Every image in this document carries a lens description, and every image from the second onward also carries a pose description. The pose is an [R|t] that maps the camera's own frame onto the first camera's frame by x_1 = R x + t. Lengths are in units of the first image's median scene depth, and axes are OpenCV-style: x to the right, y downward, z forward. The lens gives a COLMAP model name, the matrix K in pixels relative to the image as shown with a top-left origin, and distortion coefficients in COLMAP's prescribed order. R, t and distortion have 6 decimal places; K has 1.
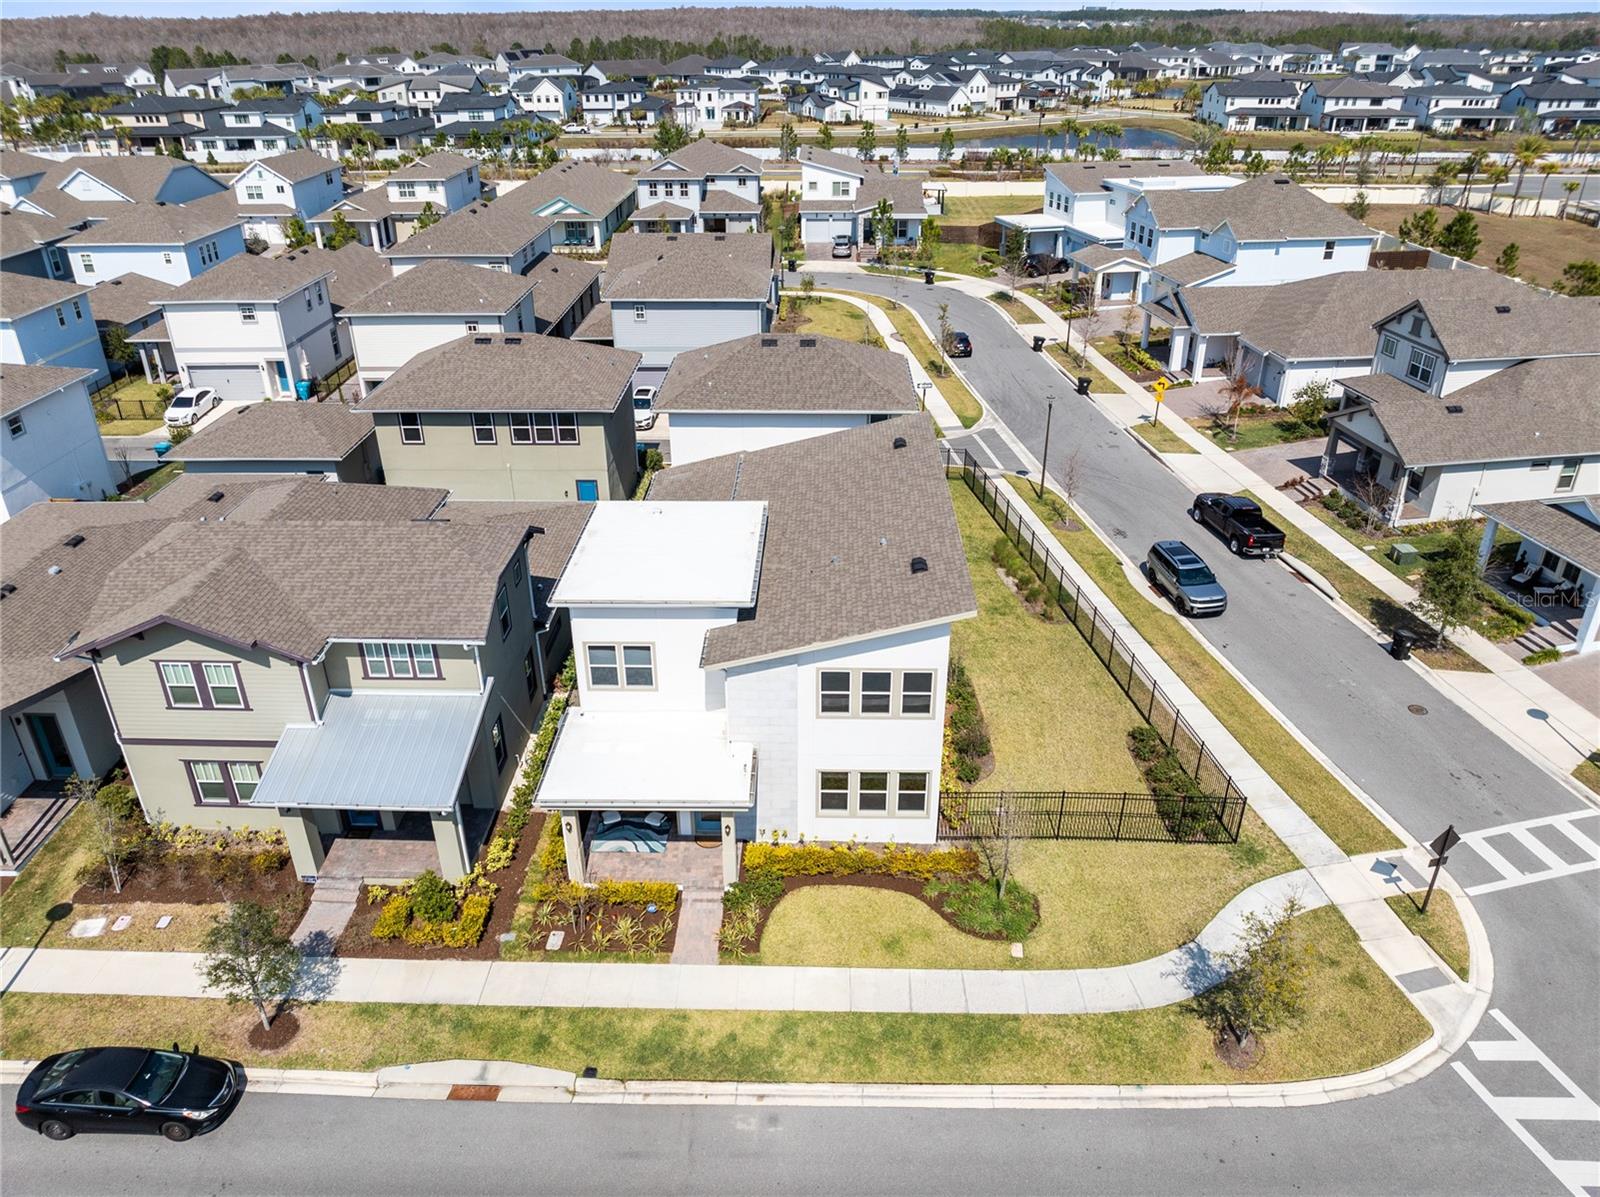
lens RADIAL K [[1120.8, 0, 800.0], [0, 1120.8, 598.5], [0, 0, 1]] dist [-0.037648, 0.000086]
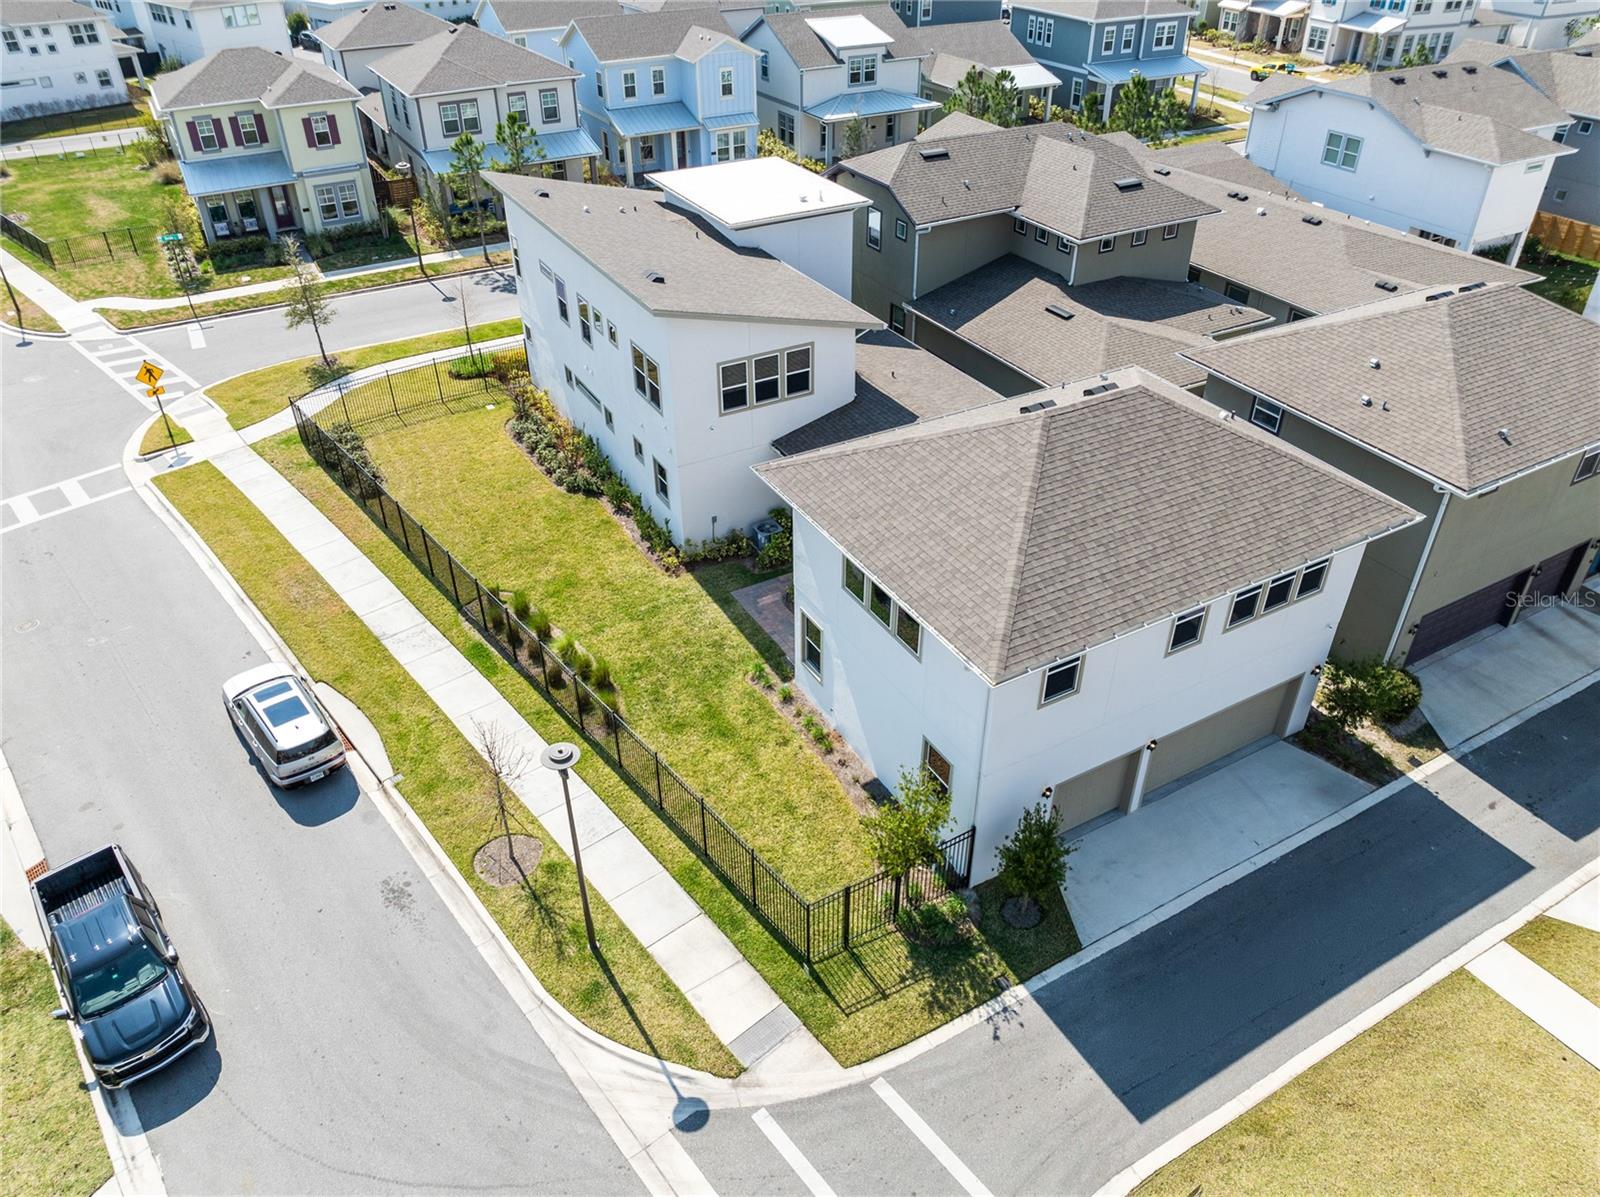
lens RADIAL K [[1120.8, 0, 800.0], [0, 1120.8, 598.5], [0, 0, 1]] dist [-0.037648, 0.000086]
pose [[-0.860340, 0.298927, -0.412865, 0.507229], [-0.232680, 0.490348, 0.839892, -0.919932], [0.453514, 0.818658, -0.352312, 1.951319]]
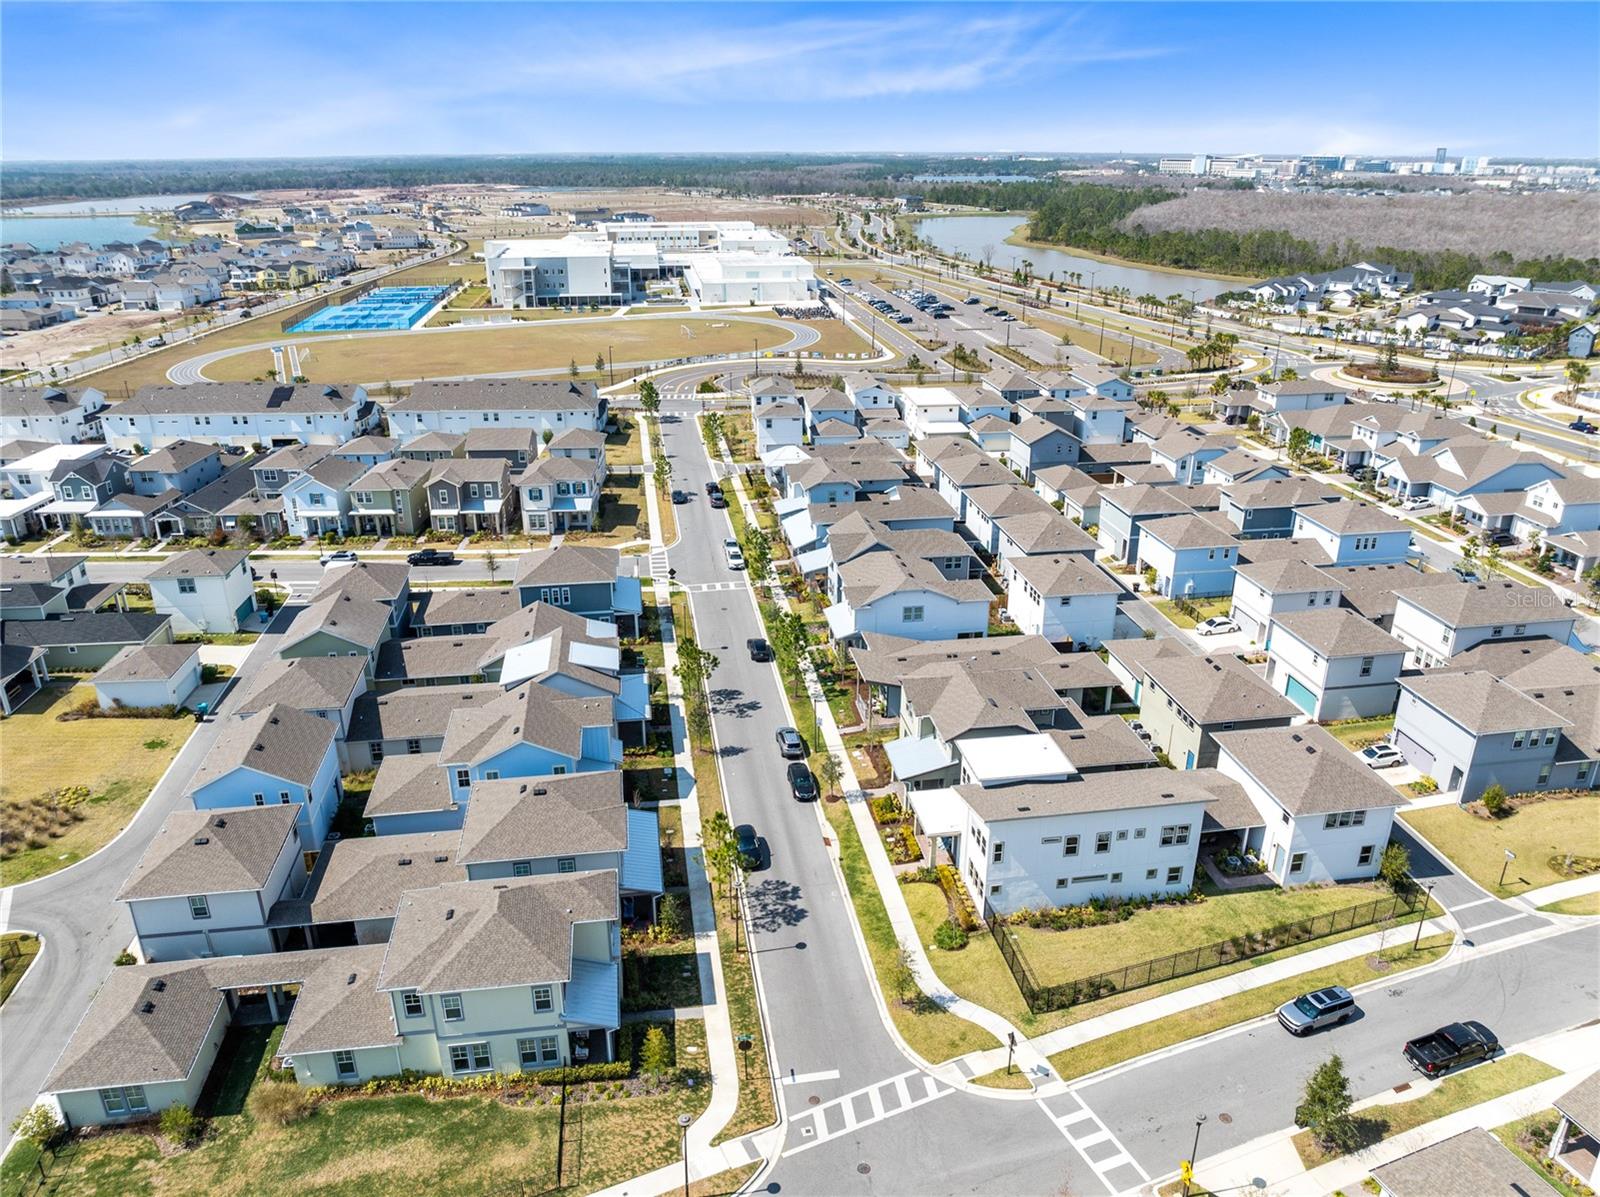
lens RADIAL K [[1120.8, 0, 800.0], [0, 1120.8, 598.5], [0, 0, 1]] dist [-0.037648, 0.000086]
pose [[0.177875, 0.368223, -0.912564, 1.993244], [-0.457472, 0.851993, 0.254613, -0.785076], [0.871252, 0.372183, 0.320000, -0.305740]]
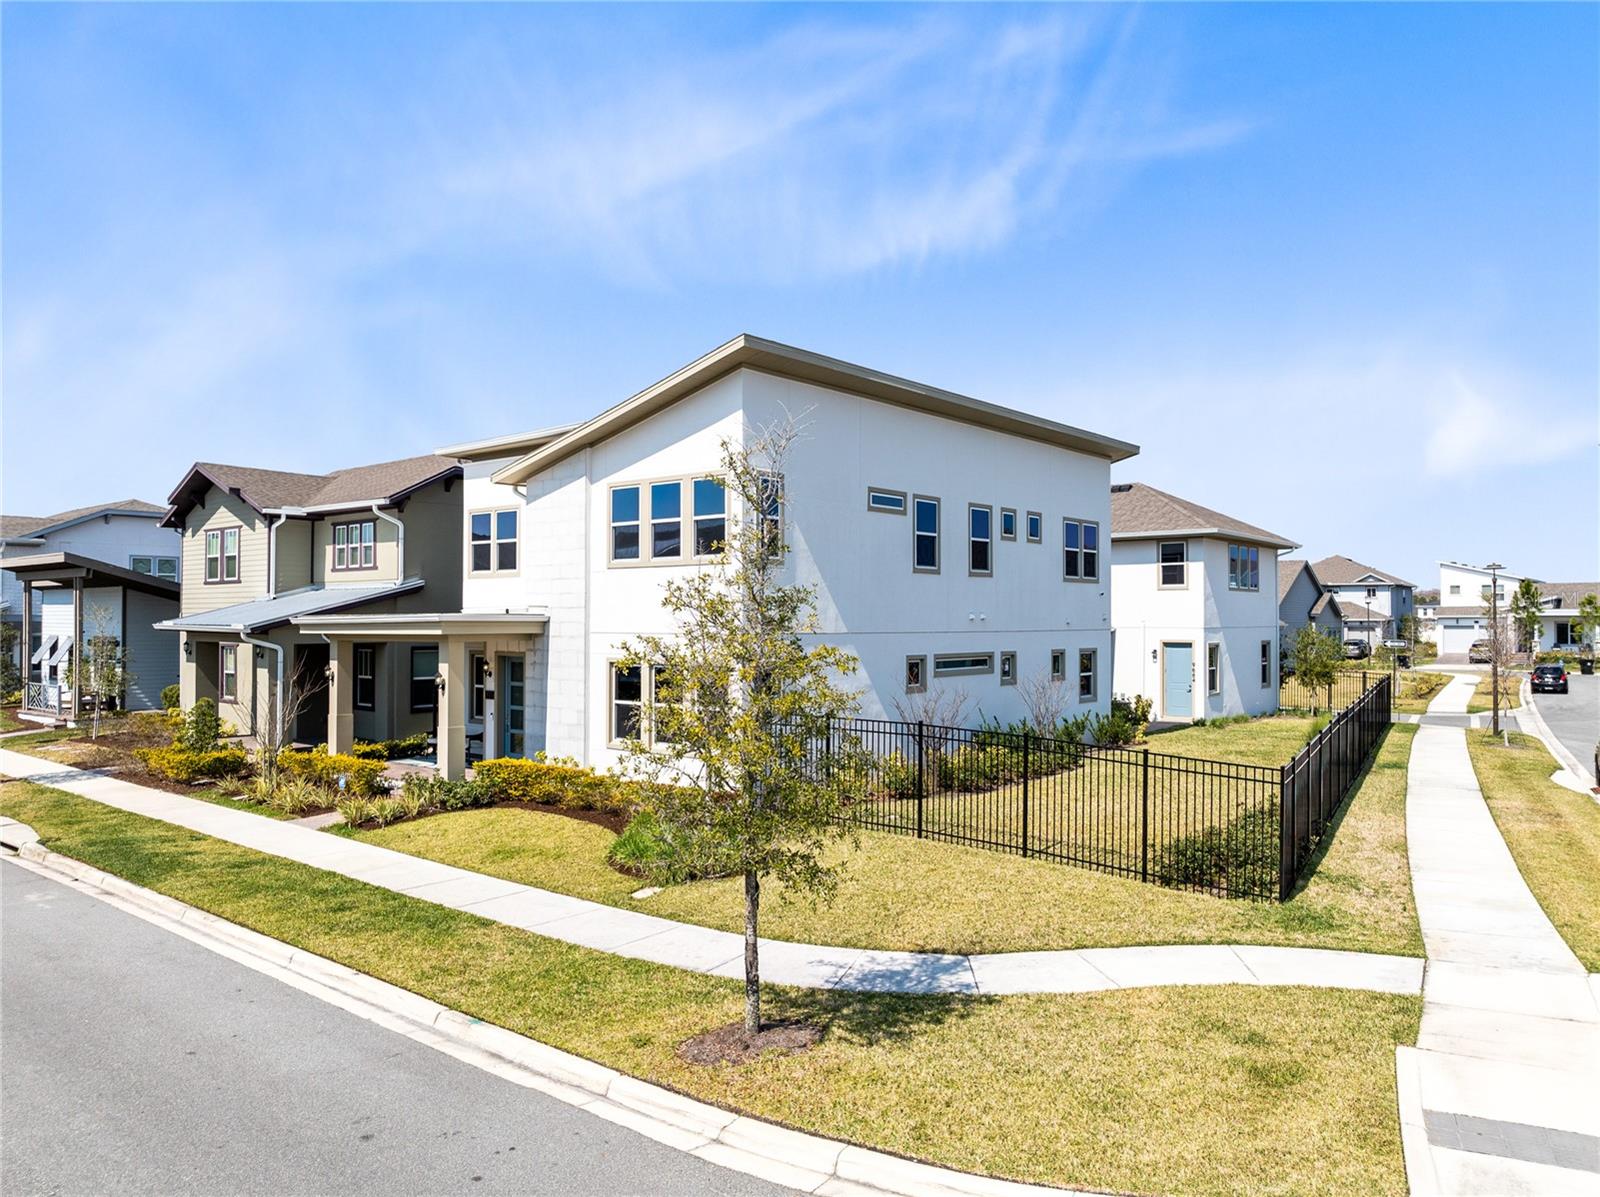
lens RADIAL K [[1136.1, 0, 800.0], [0, 1136.1, 598.5], [0, 0, 1]] dist [-0.046829, -0.001995]
pose [[0.782569, -0.007136, -0.622523, 0.546490], [-0.293239, 0.877841, -0.378691, 0.354427], [0.549178, 0.478900, 0.684878, 0.589777]]
